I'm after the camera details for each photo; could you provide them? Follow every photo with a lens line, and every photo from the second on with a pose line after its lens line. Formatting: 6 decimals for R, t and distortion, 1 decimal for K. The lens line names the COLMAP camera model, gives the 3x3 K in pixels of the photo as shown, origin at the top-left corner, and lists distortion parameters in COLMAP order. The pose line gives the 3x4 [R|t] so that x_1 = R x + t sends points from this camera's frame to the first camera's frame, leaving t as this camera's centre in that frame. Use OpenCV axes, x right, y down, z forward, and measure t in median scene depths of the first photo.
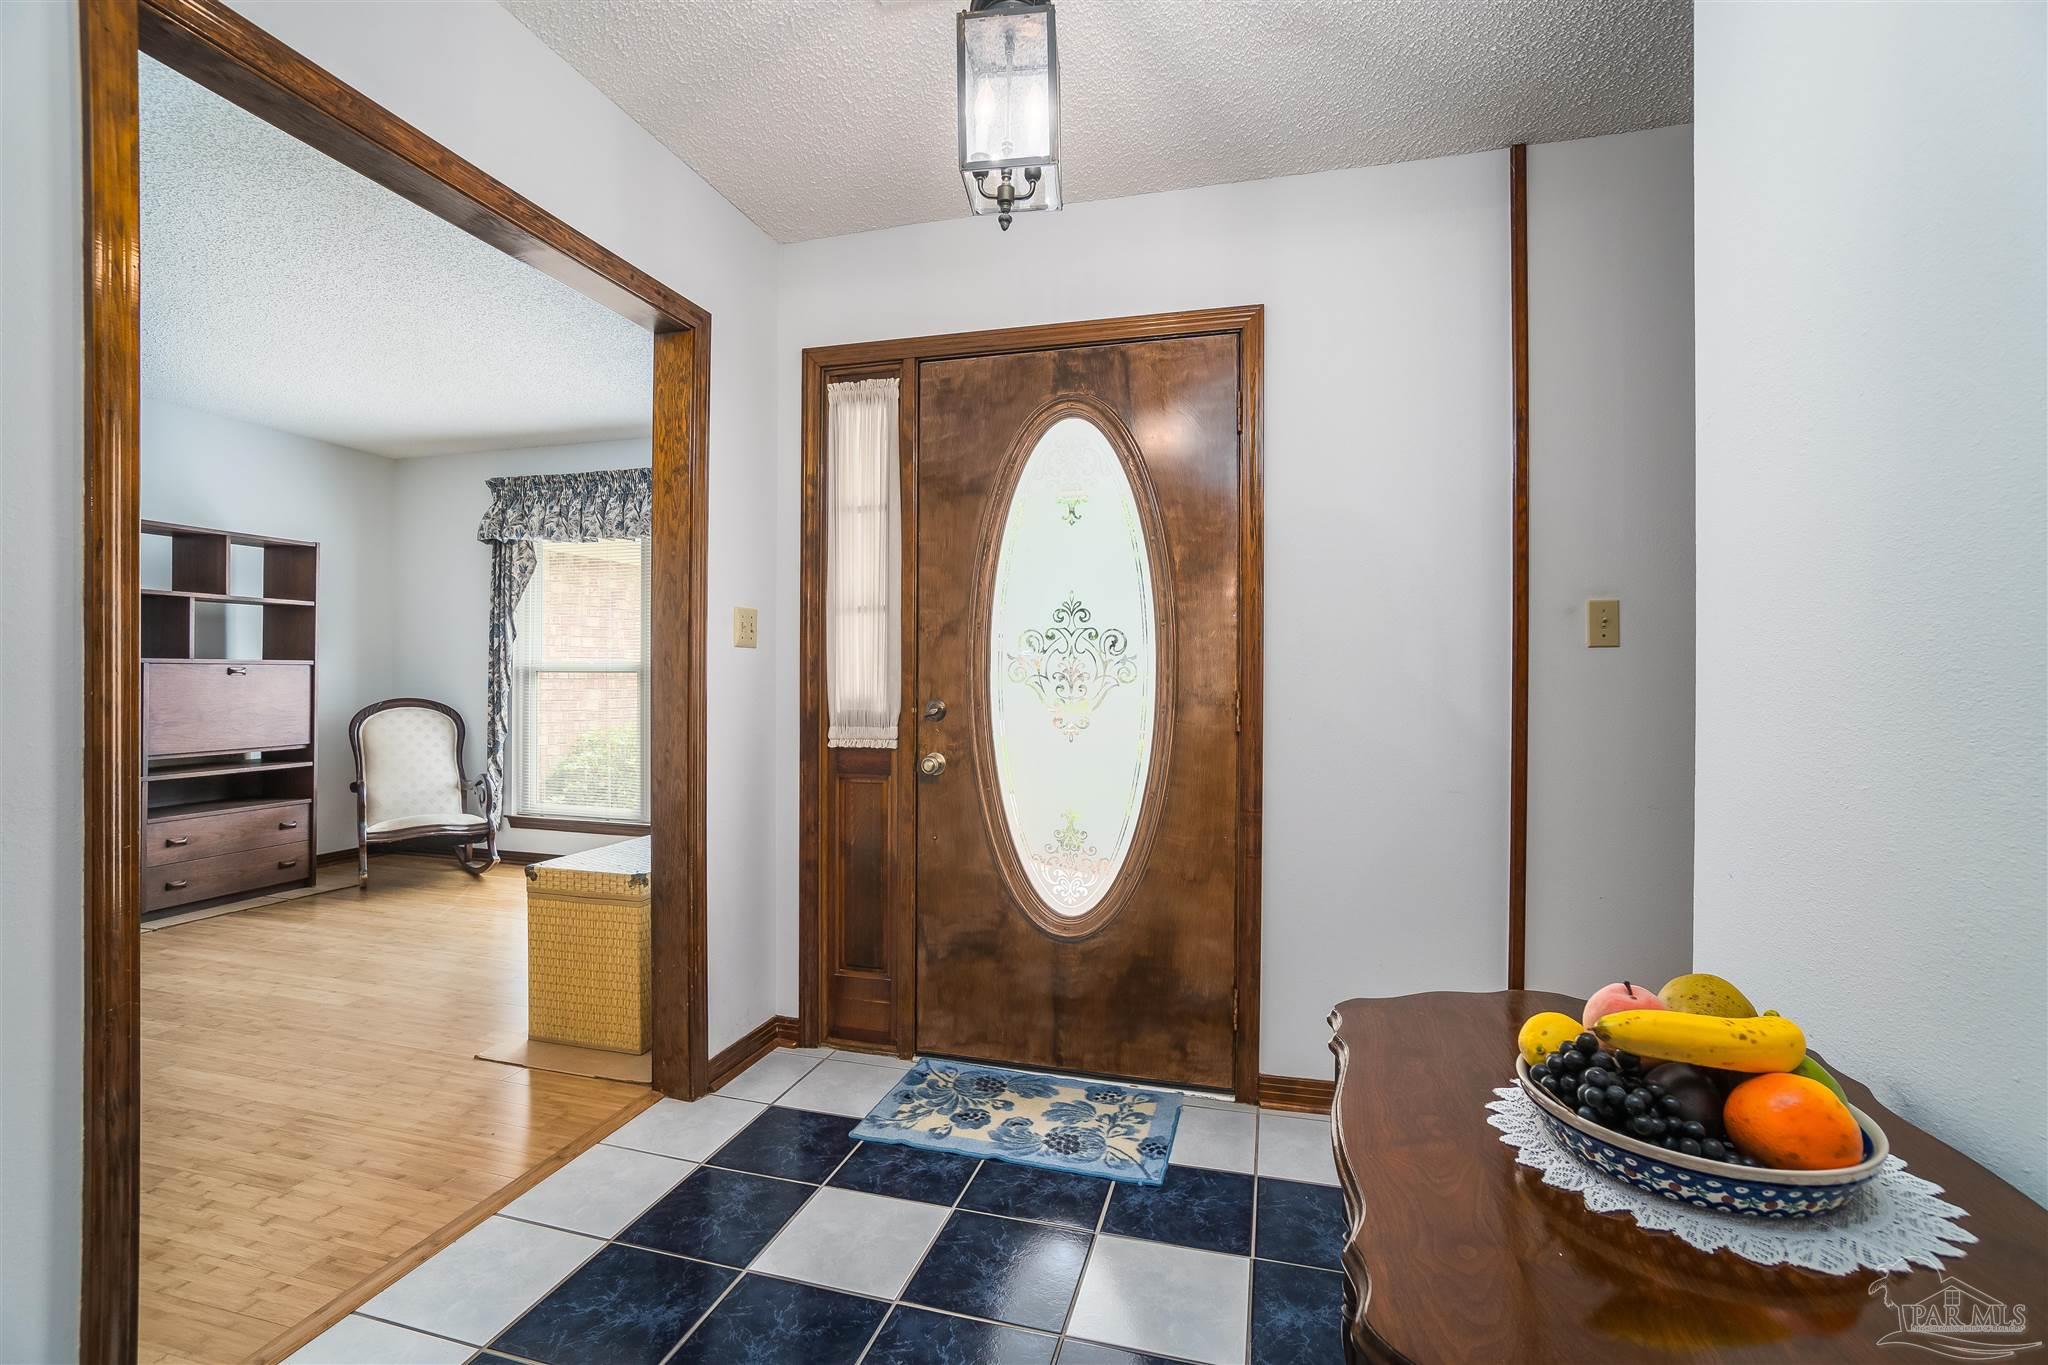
lens RADIAL K [[887.9, 0, 1032.5], [0, 887.9, 676.2], [0, 0, 1]] dist [0.002270, 0.001200]
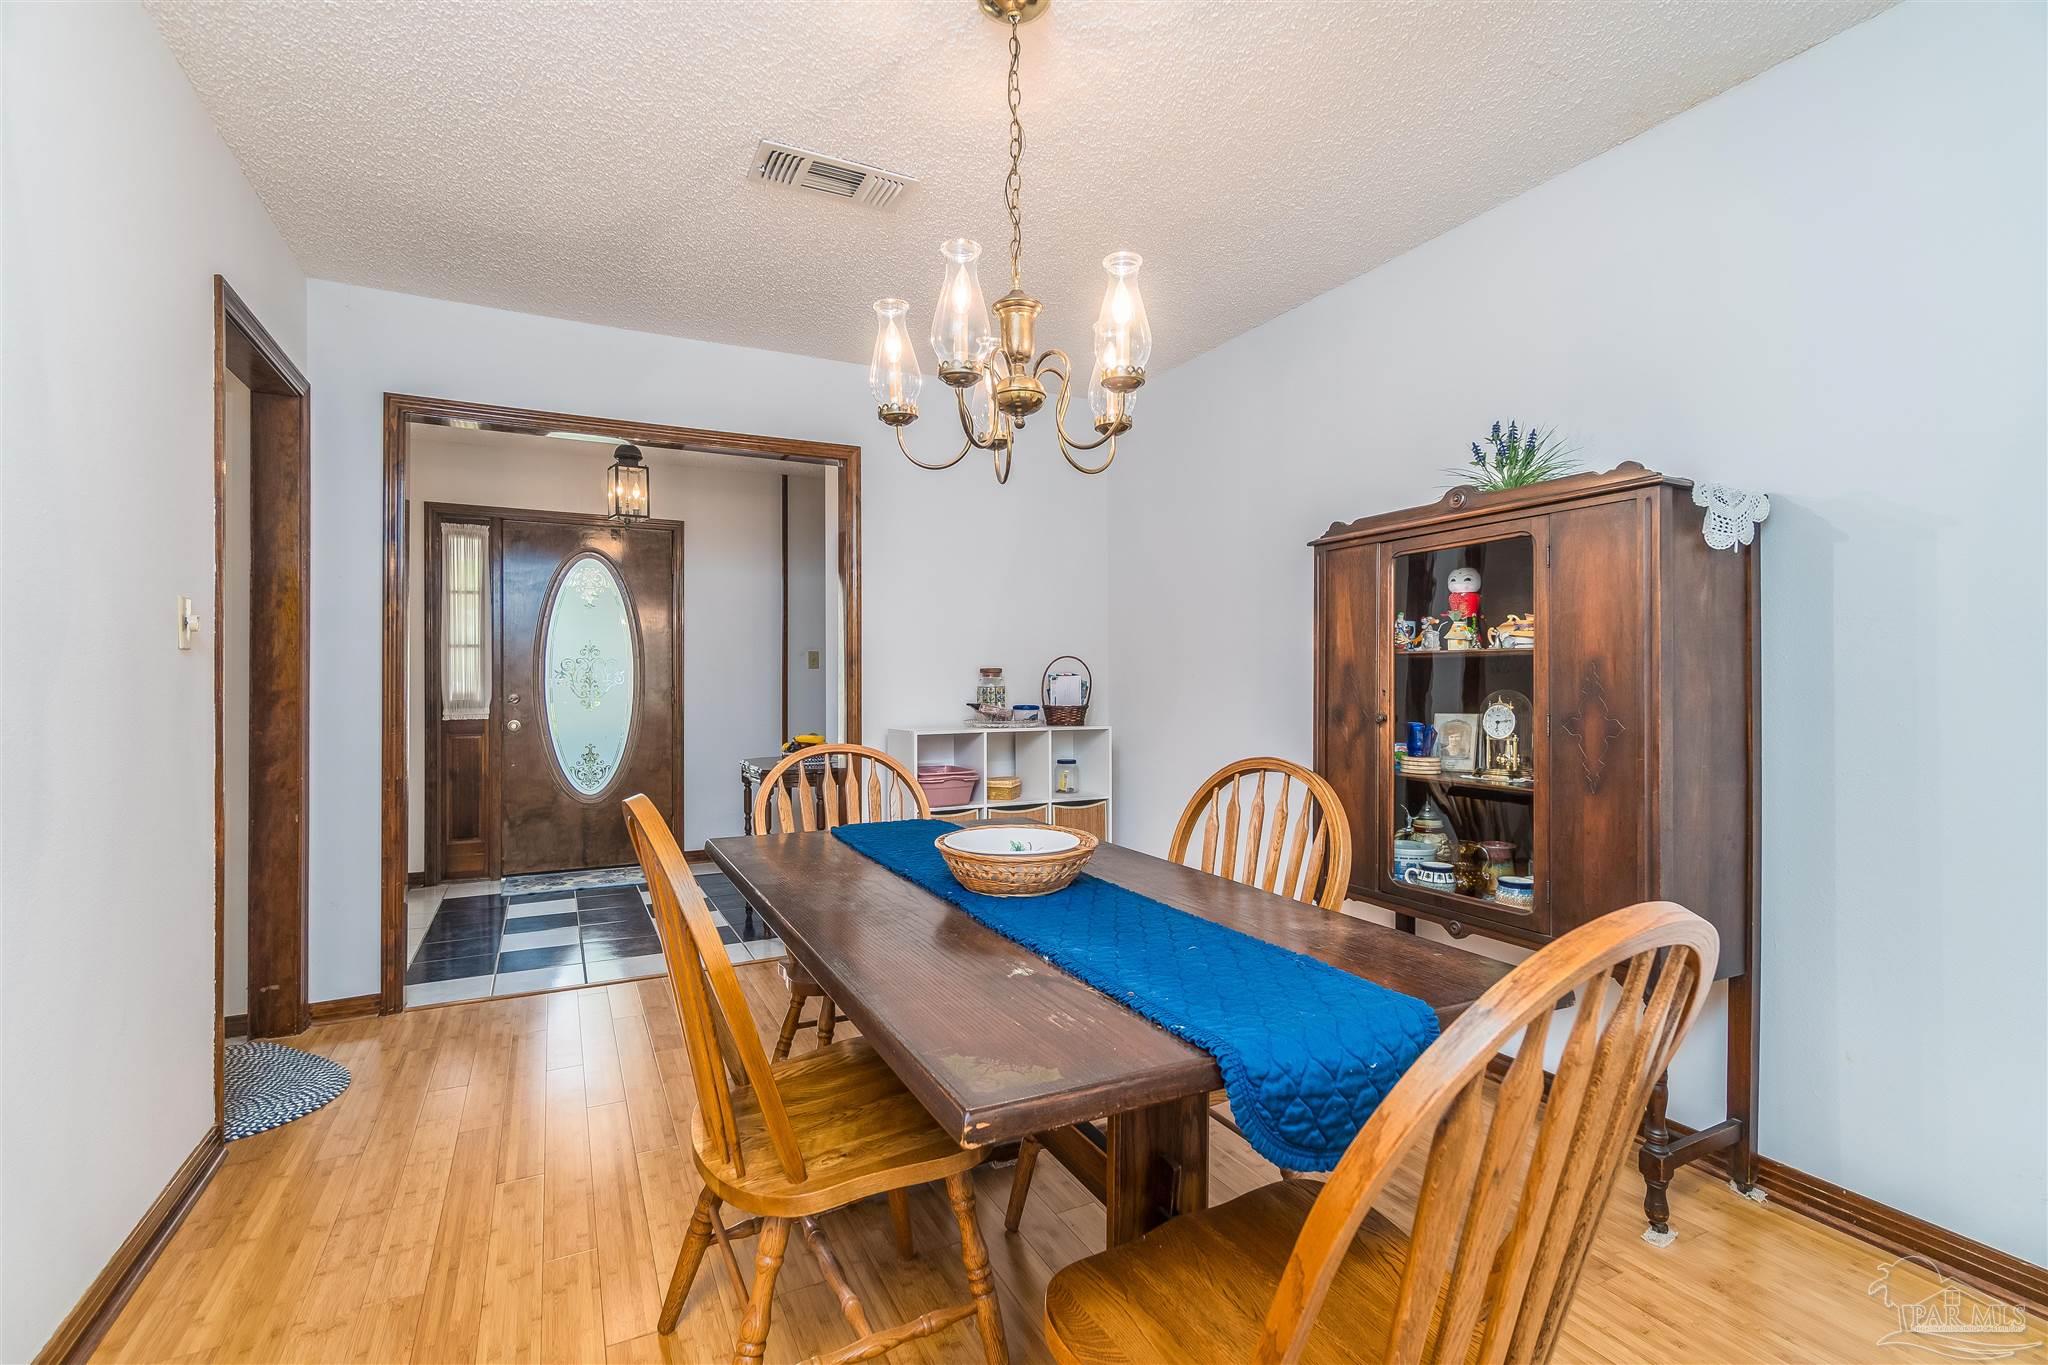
lens RADIAL K [[930.6, 0, 1023.5], [0, 930.6, 679.9], [0, 0, 1]] dist [-0.005196, -0.000091]
pose [[0.737451, -0.008494, 0.675347, -0.658806], [0.008029, 0.999961, 0.003810, -0.001156], [-0.675353, 0.002612, 0.737490, -1.263362]]
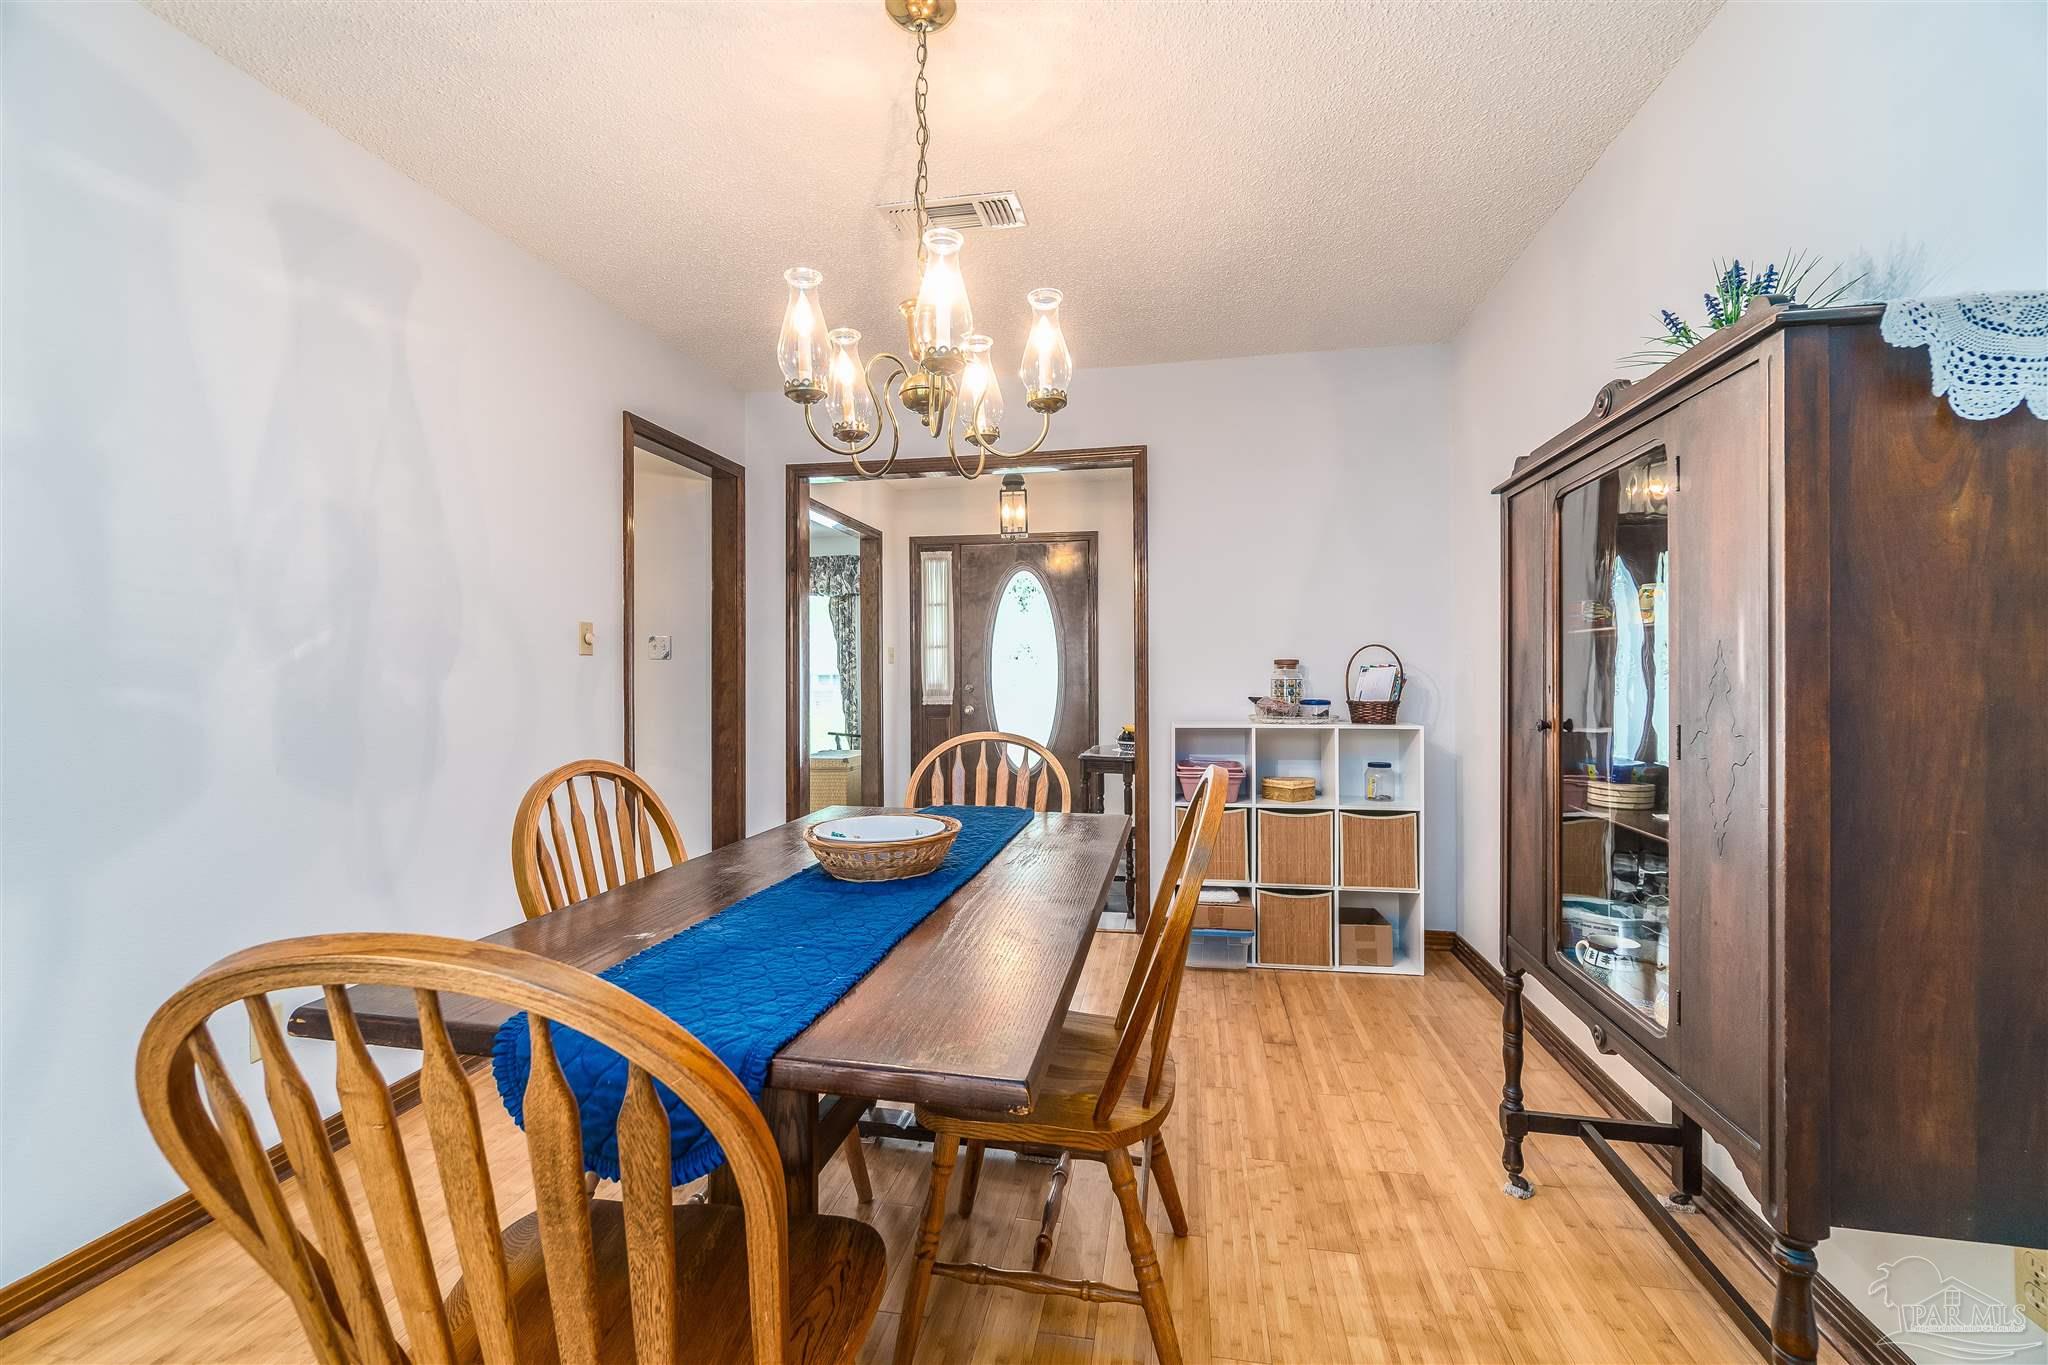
lens RADIAL K [[887.9, 0, 1012.9], [0, 887.9, 676.3], [0, 0, 1]] dist [0.002270, 0.001200]
pose [[0.996834, -0.012220, 0.078562, -0.179186], [0.012122, 0.999925, 0.001714, 0.003153], [-0.078577, -0.000756, 0.996908, -1.430388]]
